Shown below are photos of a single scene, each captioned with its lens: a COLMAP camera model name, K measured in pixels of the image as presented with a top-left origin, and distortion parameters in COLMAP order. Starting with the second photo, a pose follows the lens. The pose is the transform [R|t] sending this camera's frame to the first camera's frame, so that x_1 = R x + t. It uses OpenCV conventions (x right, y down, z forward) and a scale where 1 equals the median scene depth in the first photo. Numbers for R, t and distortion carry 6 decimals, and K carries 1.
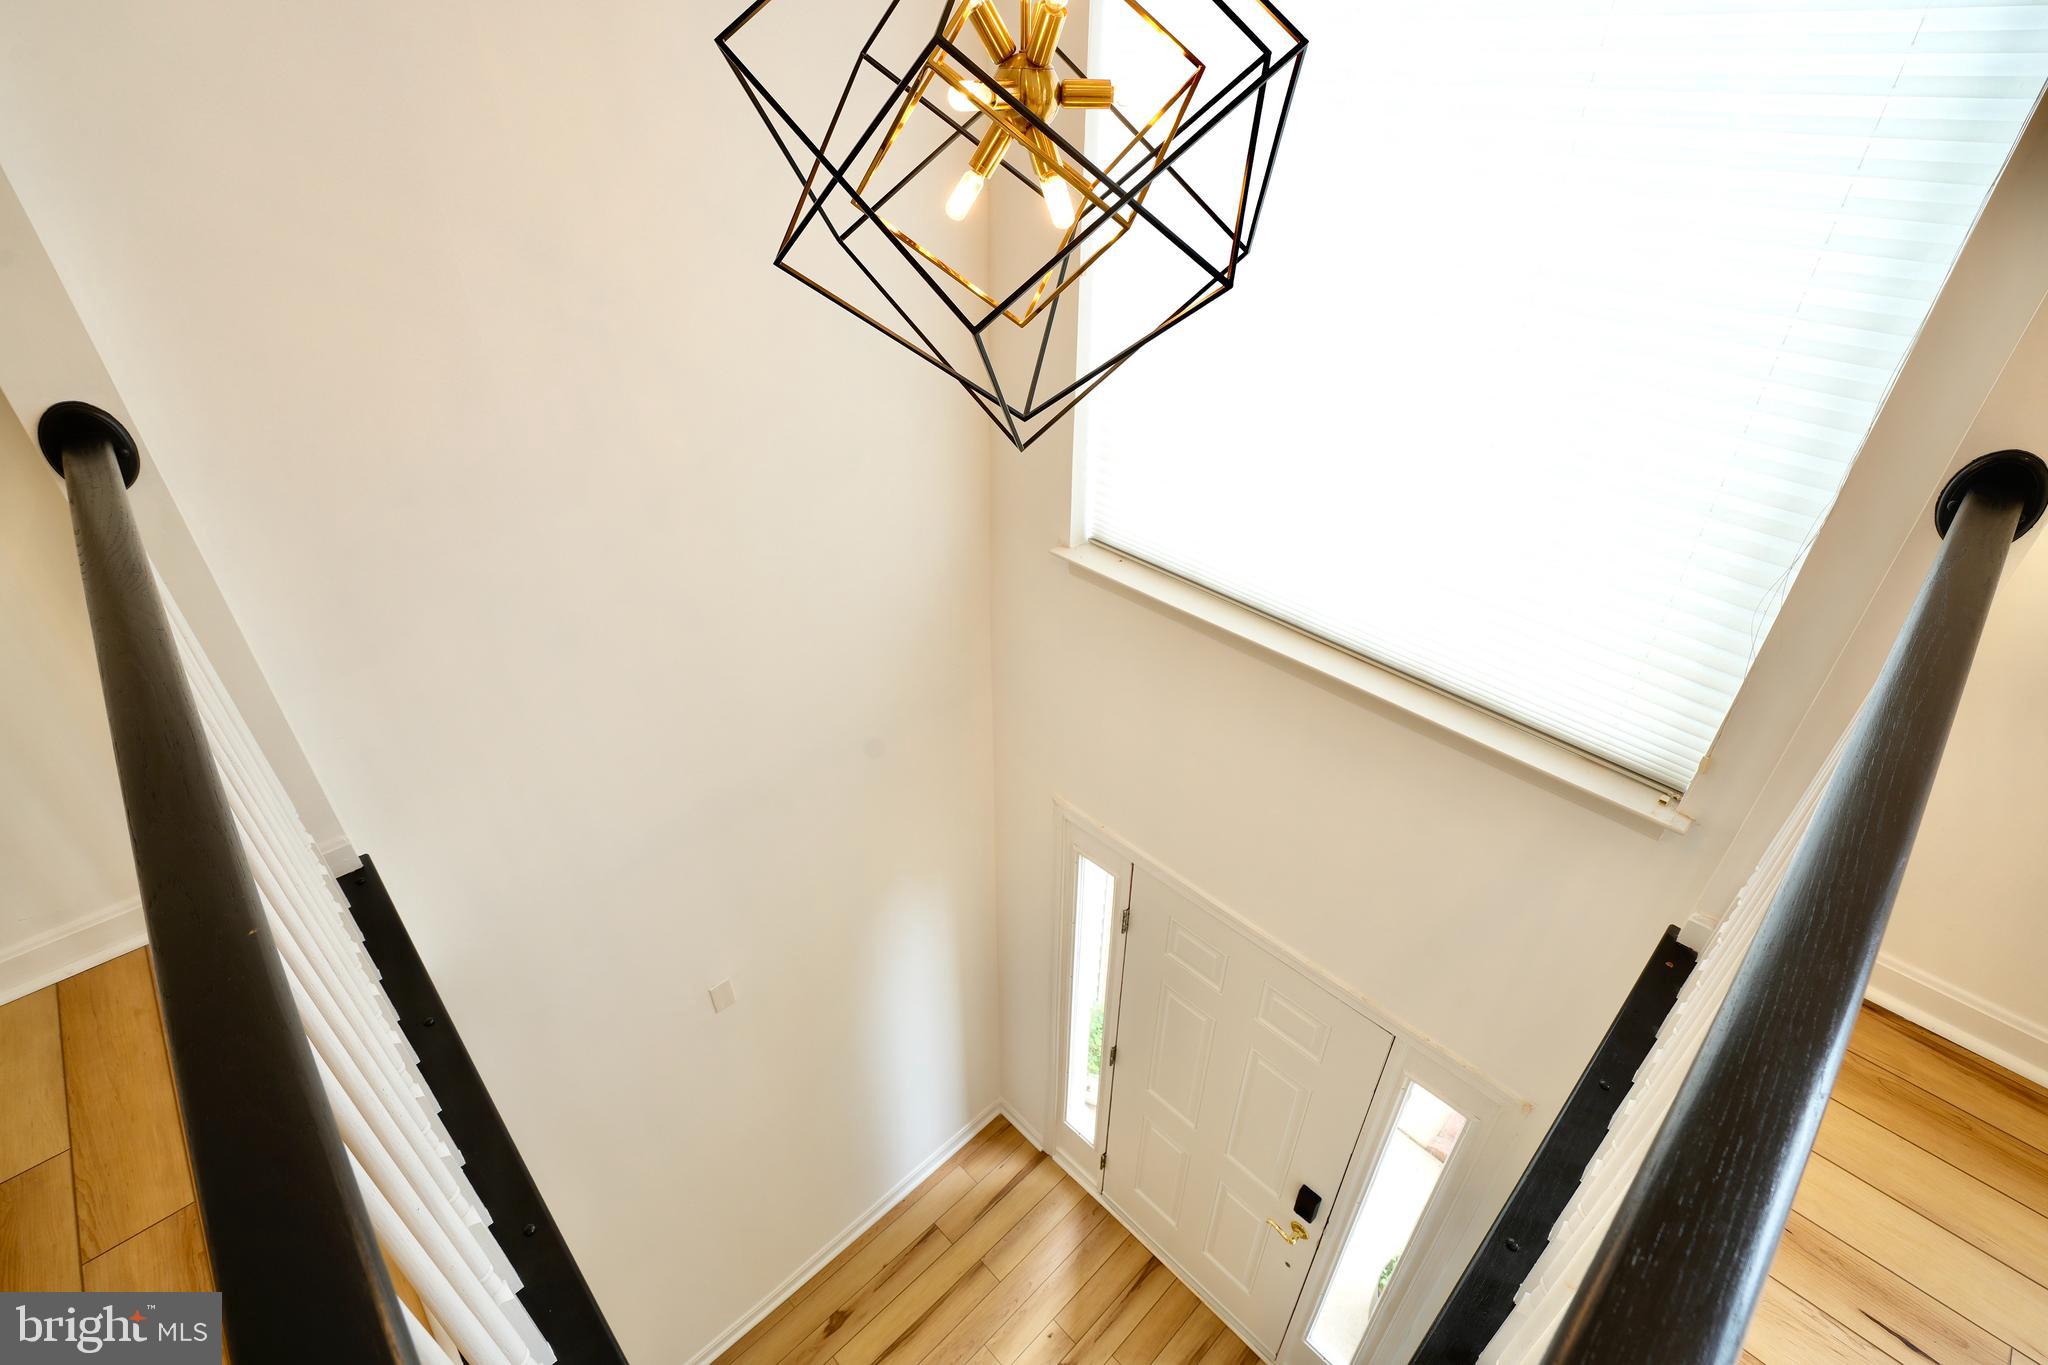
lens RADIAL K [[933.5, 0, 1023.9], [0, 933.5, 705.8], [0, 0, 1]] dist [-0.001895, -0.000100]
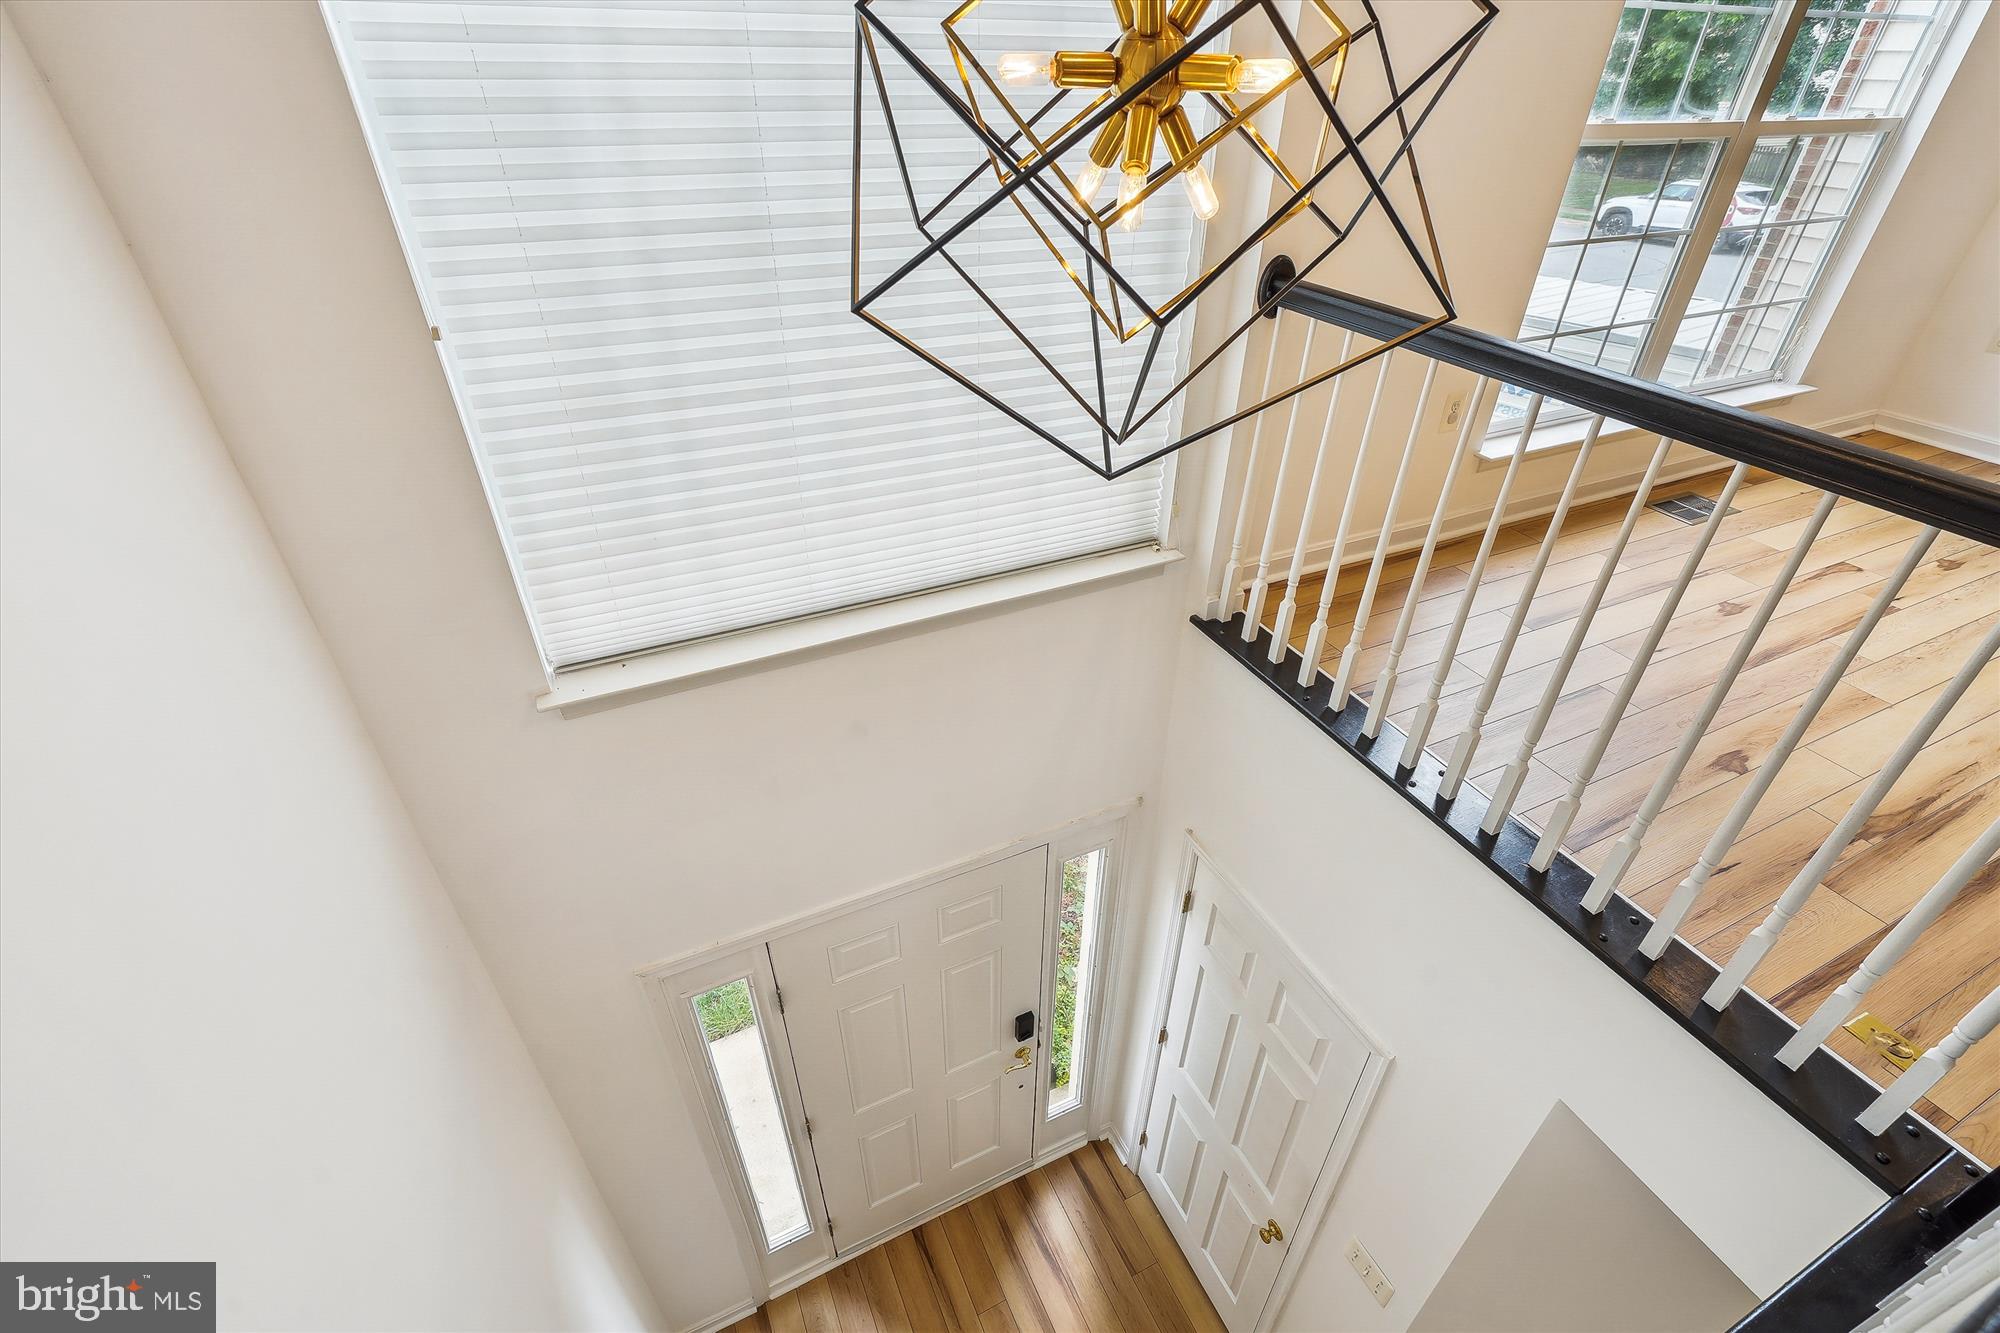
lens RADIAL K [[889.6, 0, 1000.0], [0, 889.6, 666.5], [0, 0, 1]] dist [0.000587, 0.000105]
pose [[0.321468, -0.541386, 0.776891, -0.370083], [0.536159, 0.780321, 0.321920, -0.215475], [-0.780507, 0.313050, 0.541118, 0.320315]]
